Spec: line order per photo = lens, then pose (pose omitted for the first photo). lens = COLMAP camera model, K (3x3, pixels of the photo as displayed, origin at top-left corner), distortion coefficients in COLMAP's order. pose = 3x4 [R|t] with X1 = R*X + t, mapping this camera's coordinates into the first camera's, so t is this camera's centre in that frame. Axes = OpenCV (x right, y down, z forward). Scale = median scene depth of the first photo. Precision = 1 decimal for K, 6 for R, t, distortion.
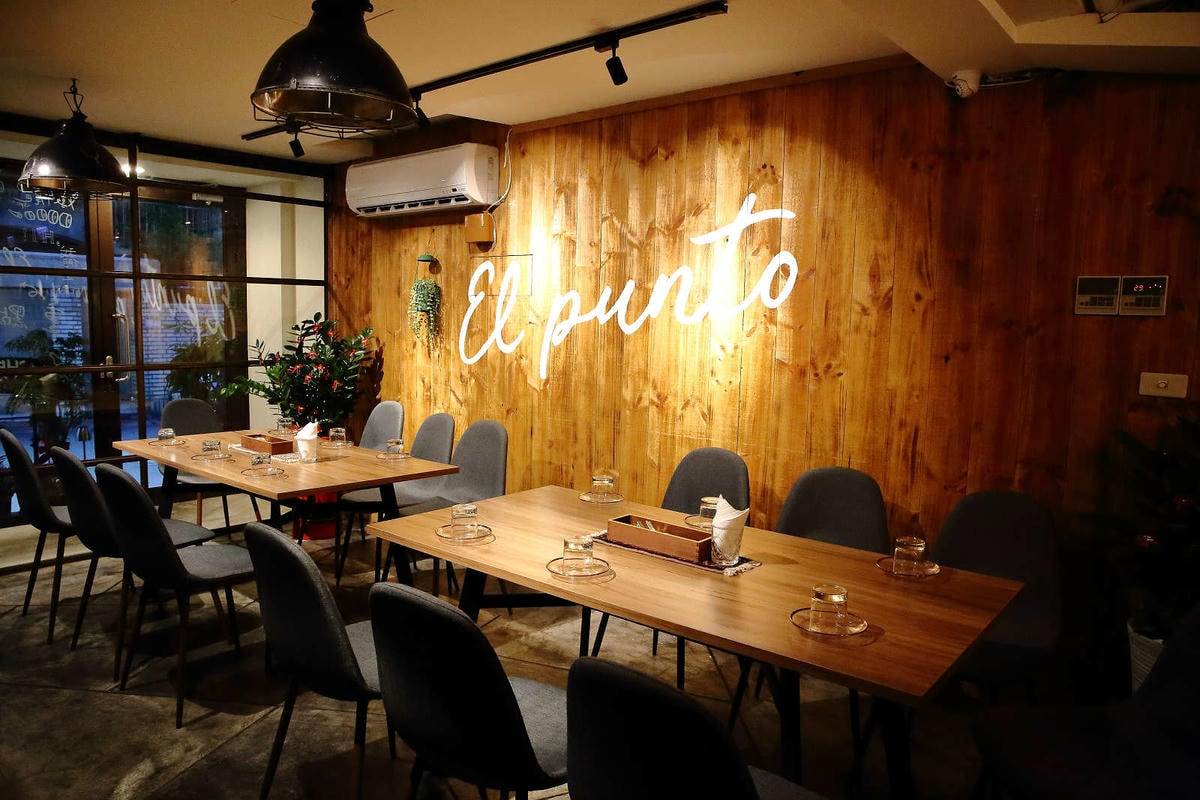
lens RADIAL K [[843.3, 0, 596.1], [0, 843.3, 405.2], [0, 0, 1]] dist [-0.067395, 0.024004]
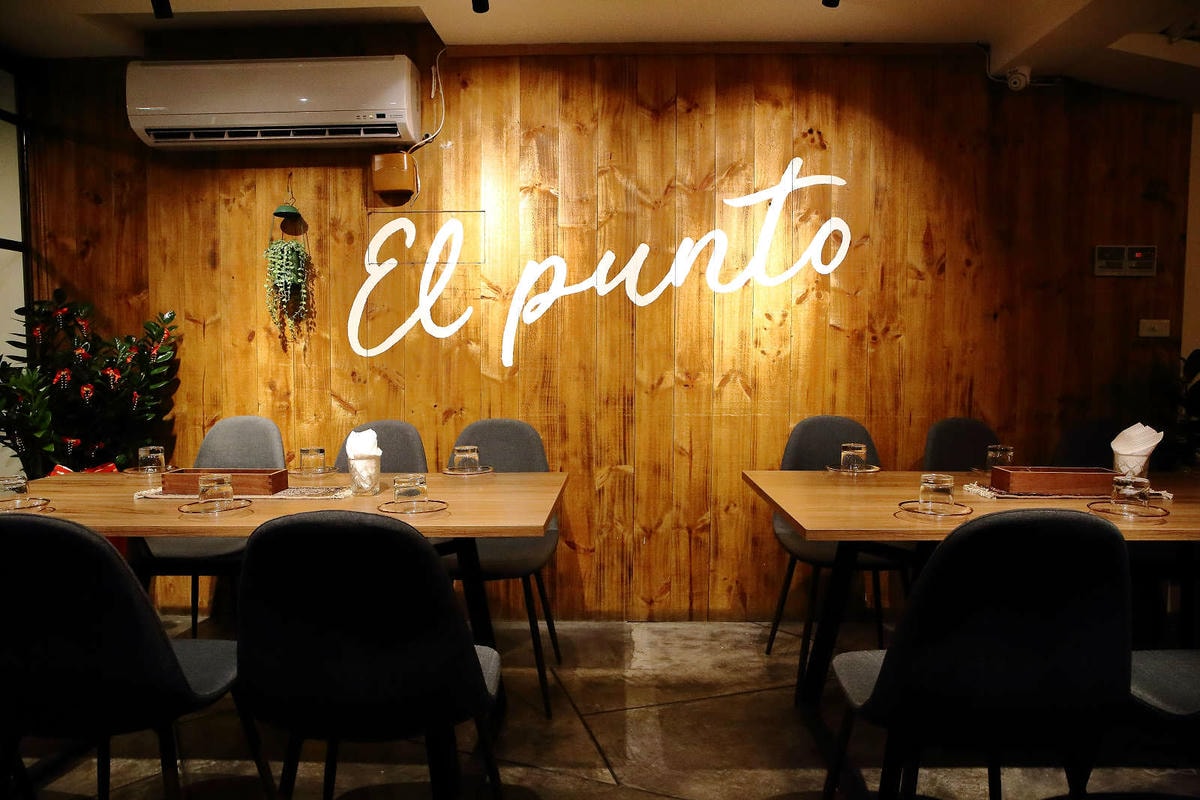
lens RADIAL K [[843.3, 0, 602.7], [0, 843.3, 403.0], [0, 0, 1]] dist [-0.067395, 0.024004]
pose [[0.764922, -0.061812, 0.641150, -0.573596], [0.087206, 0.996158, -0.008003, 0.019400], [-0.638192, 0.062034, 0.767374, 0.373830]]
